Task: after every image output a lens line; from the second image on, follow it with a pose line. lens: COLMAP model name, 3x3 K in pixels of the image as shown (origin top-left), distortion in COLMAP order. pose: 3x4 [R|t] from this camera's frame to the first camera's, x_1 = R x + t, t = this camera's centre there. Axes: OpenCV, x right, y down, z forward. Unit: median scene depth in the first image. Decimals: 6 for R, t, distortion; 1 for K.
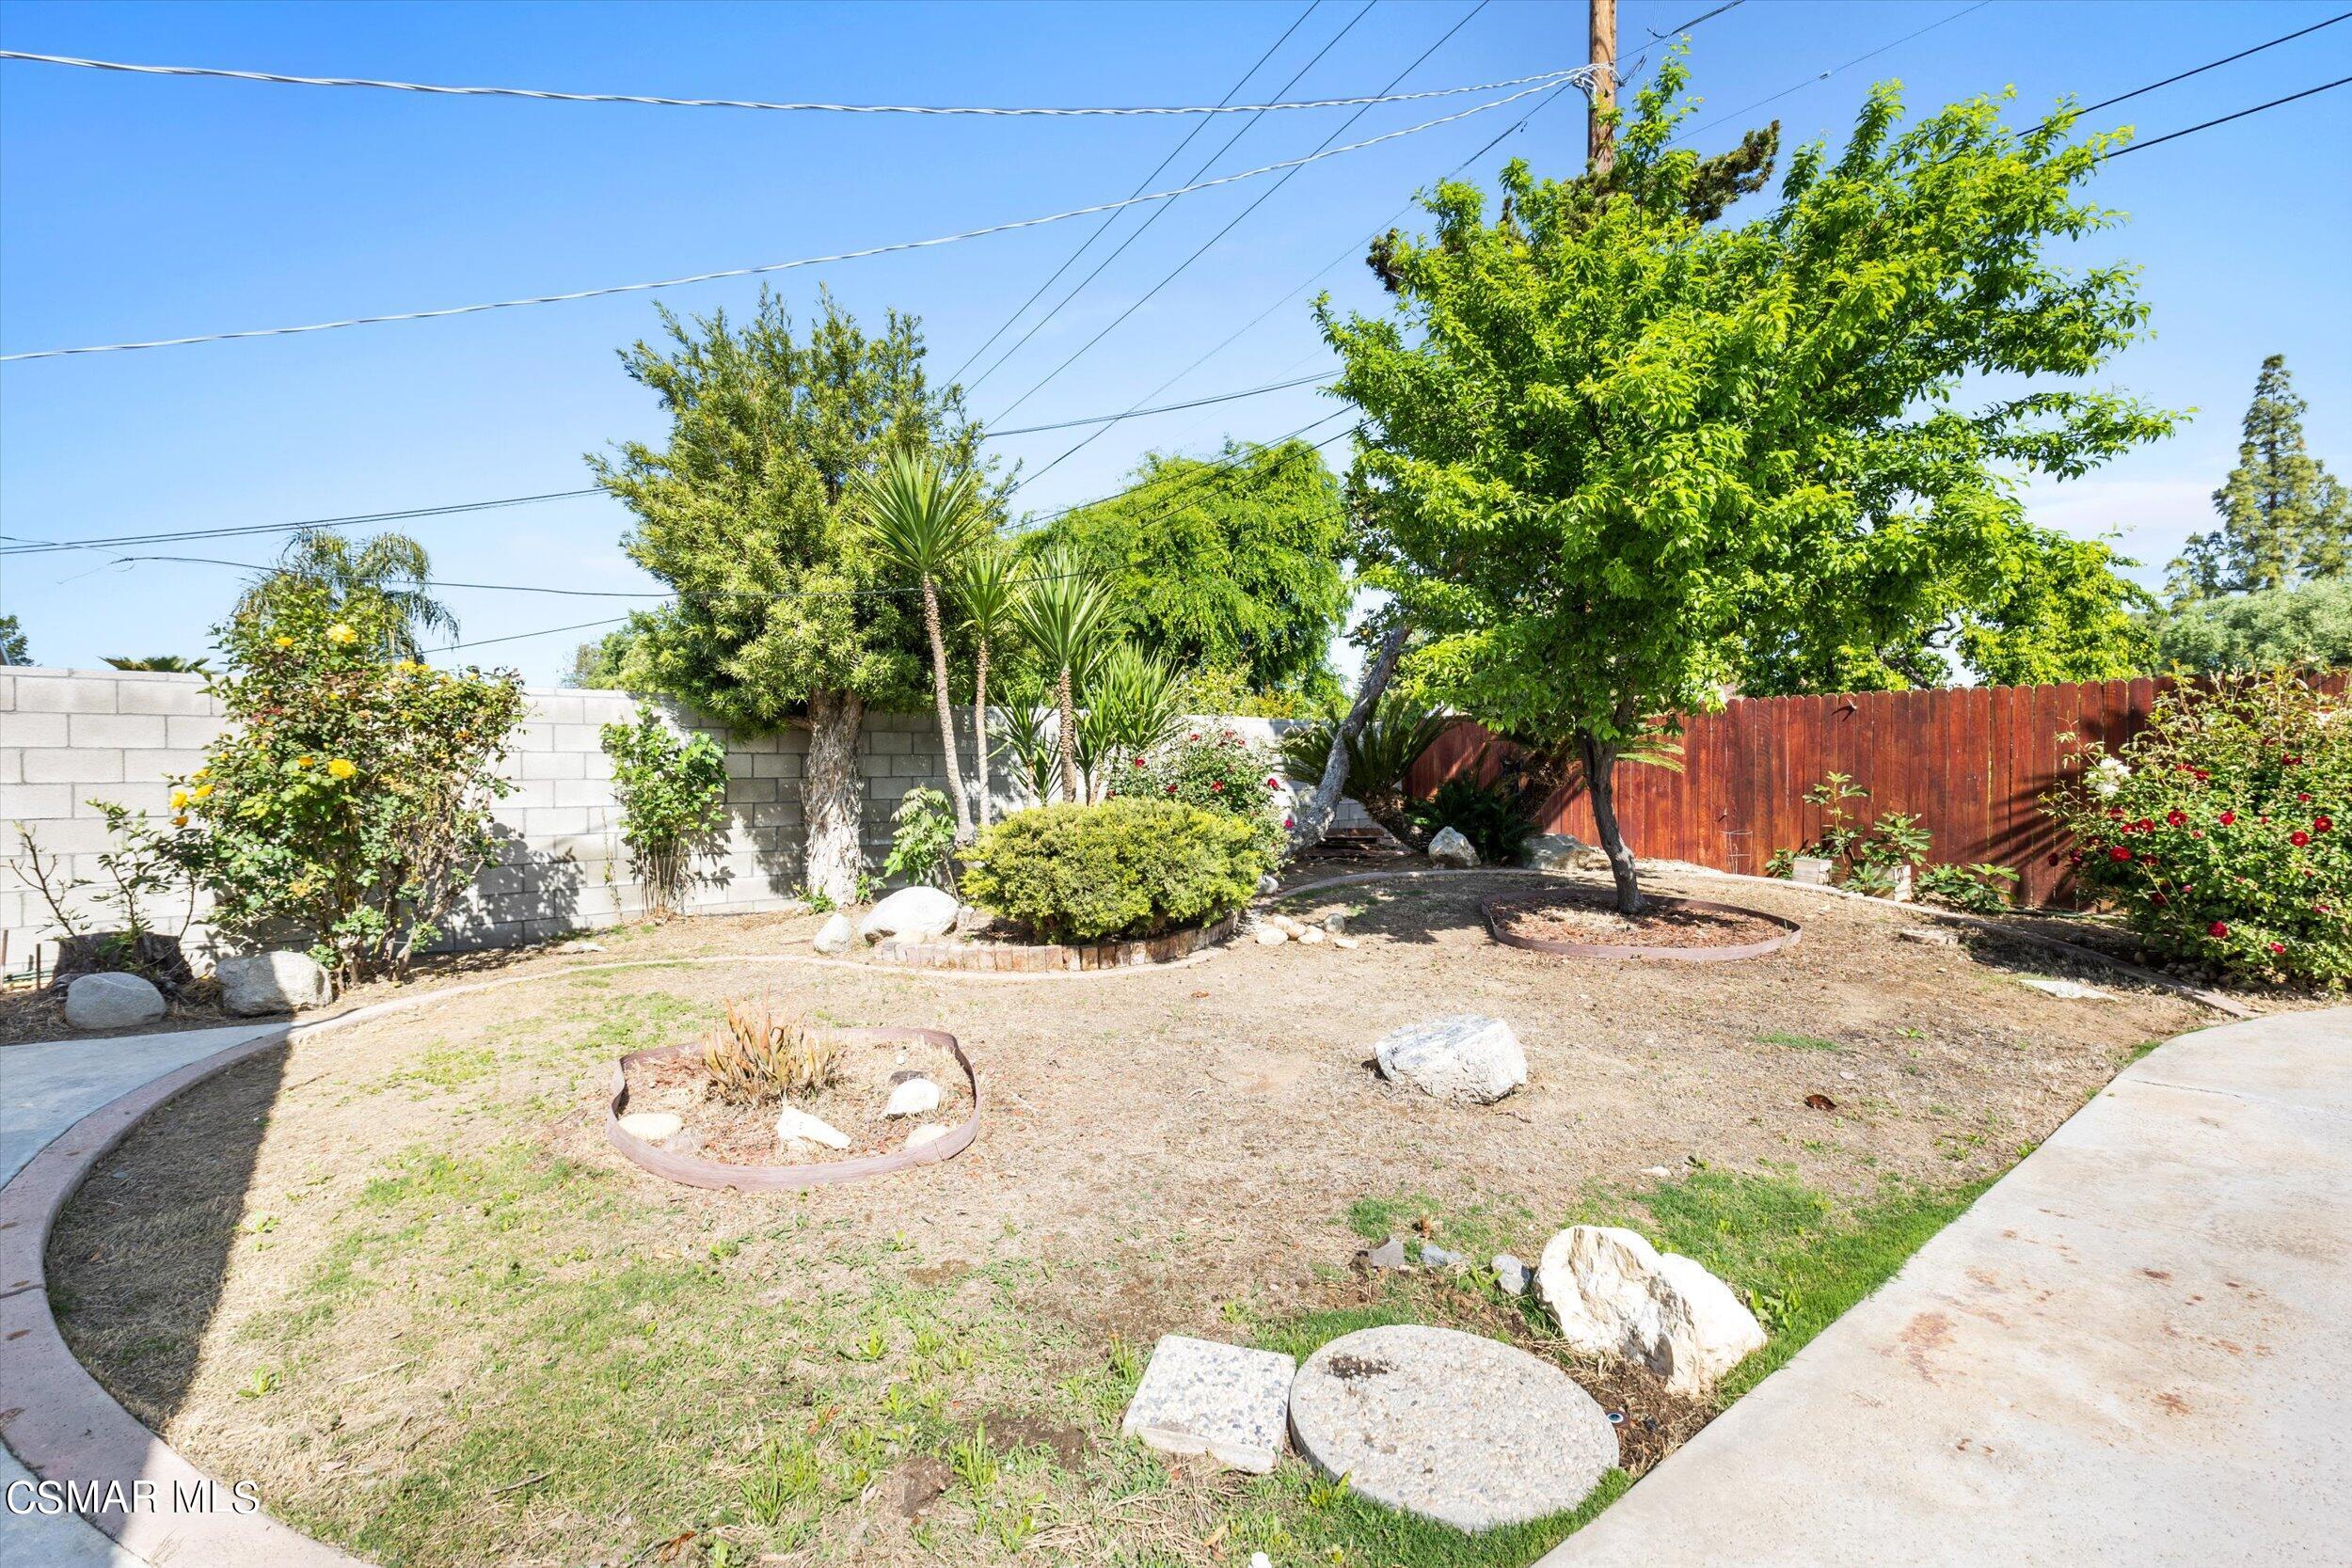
lens RADIAL K [[1049.8, 0, 1169.7], [0, 1049.8, 771.7], [0, 0, 1]] dist [-0.000666, -0.000456]
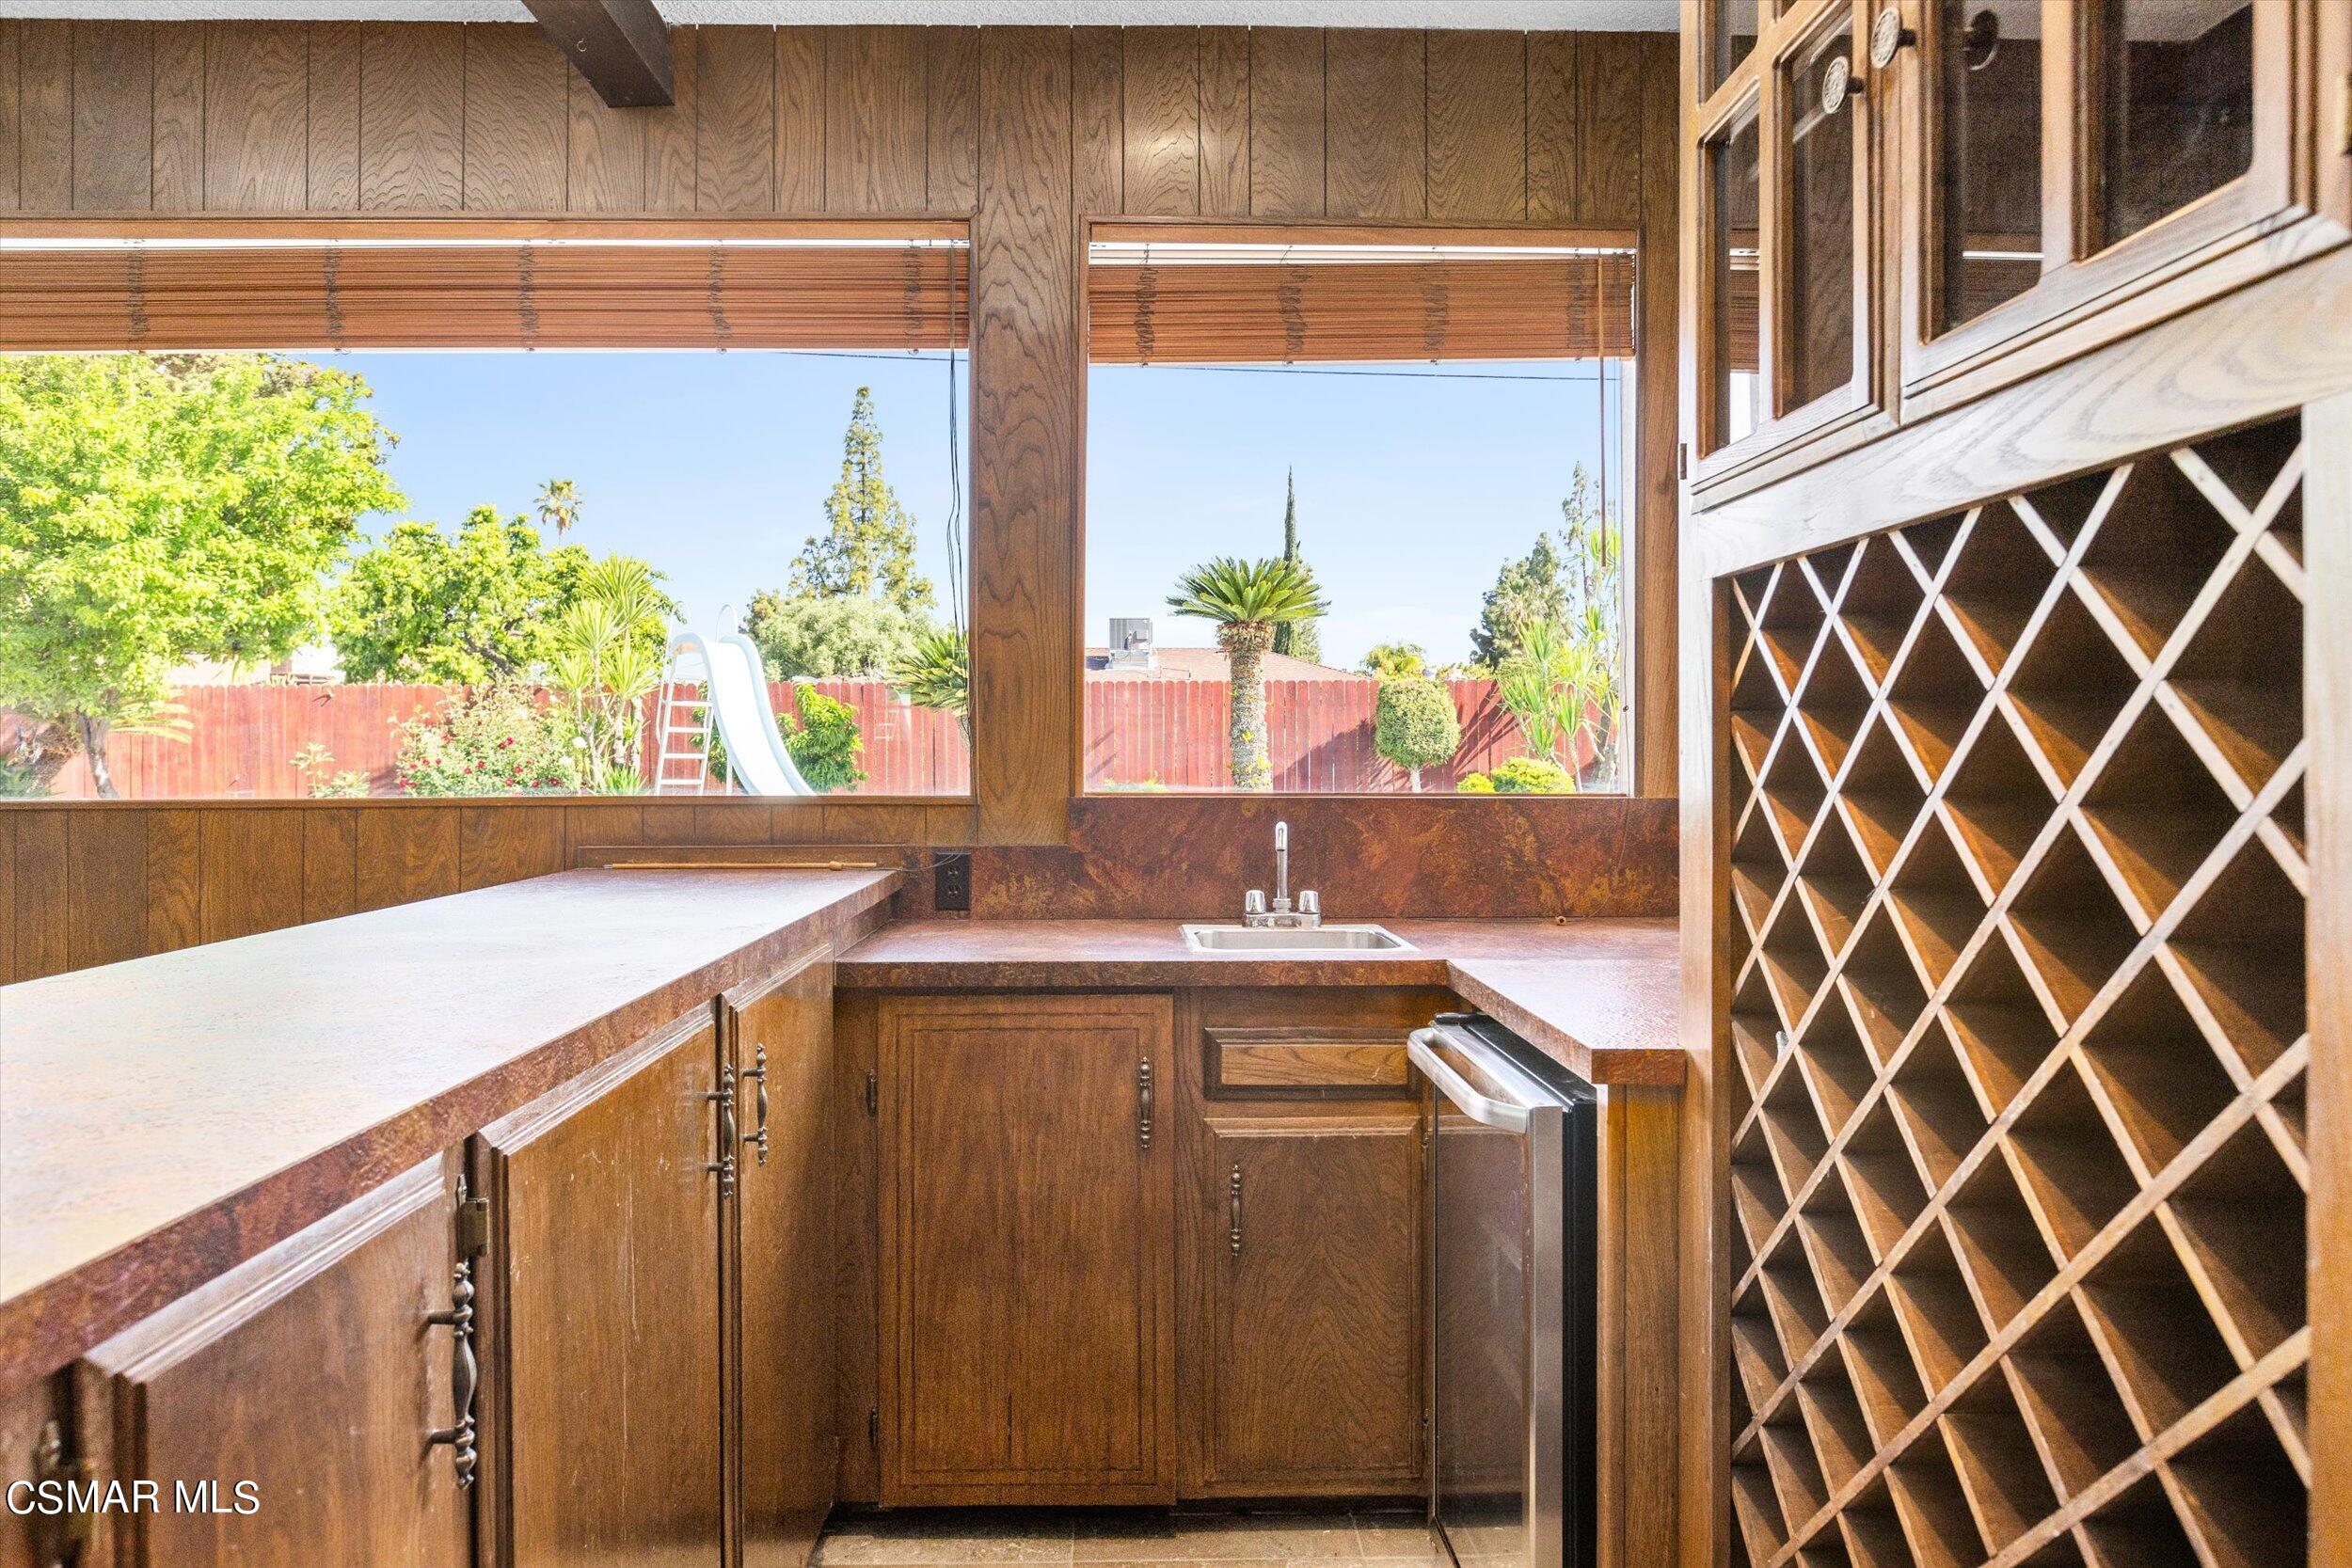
lens RADIAL K [[1500.2, 0, 1165.0], [0, 1500.2, 757.2], [0, 0, 1]] dist [-0.002158, -0.000507]
pose [[0.588524, -0.001173, 0.808479, -0.078359], [0.005366, 0.999983, -0.002456, 0.008152], [-0.808462, 0.005784, 0.588520, -0.286557]]
